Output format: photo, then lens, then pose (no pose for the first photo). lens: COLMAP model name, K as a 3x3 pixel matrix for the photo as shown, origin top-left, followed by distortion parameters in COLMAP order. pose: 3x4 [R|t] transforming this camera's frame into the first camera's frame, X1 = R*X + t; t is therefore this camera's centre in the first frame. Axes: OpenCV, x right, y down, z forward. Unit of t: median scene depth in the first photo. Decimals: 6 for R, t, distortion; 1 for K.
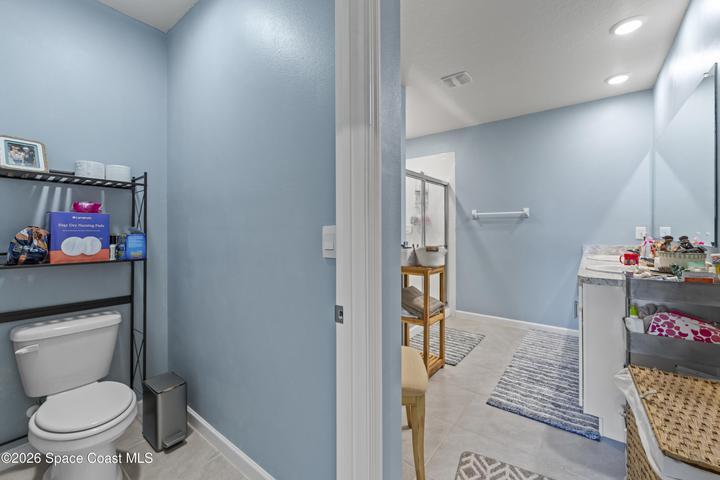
lens RADIAL K [[295.4, 0, 360.3], [0, 295.4, 232.7], [0, 0, 1]] dist [0.000436, 0.000126]
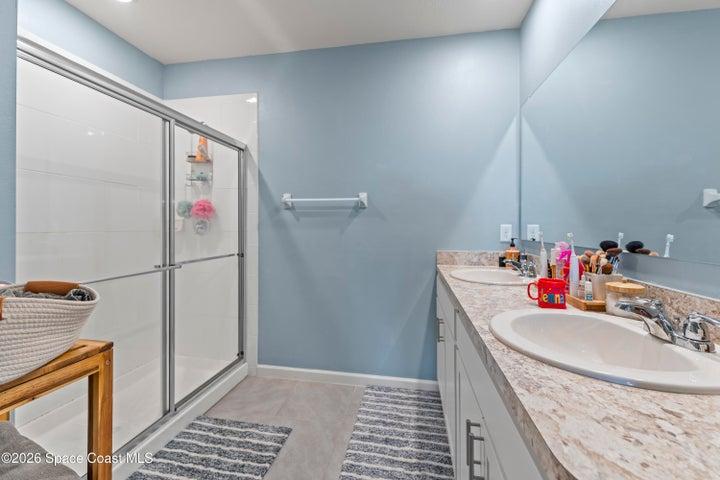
lens RADIAL K [[295.4, 0, 360.3], [0, 295.4, 232.7], [0, 0, 1]] dist [0.000436, 0.000126]
pose [[0.887776, -0.000291, 0.460276, 0.251933], [-0.003798, 0.999961, 0.007958, -0.003613], [-0.460260, -0.008813, 0.887740, 0.419797]]
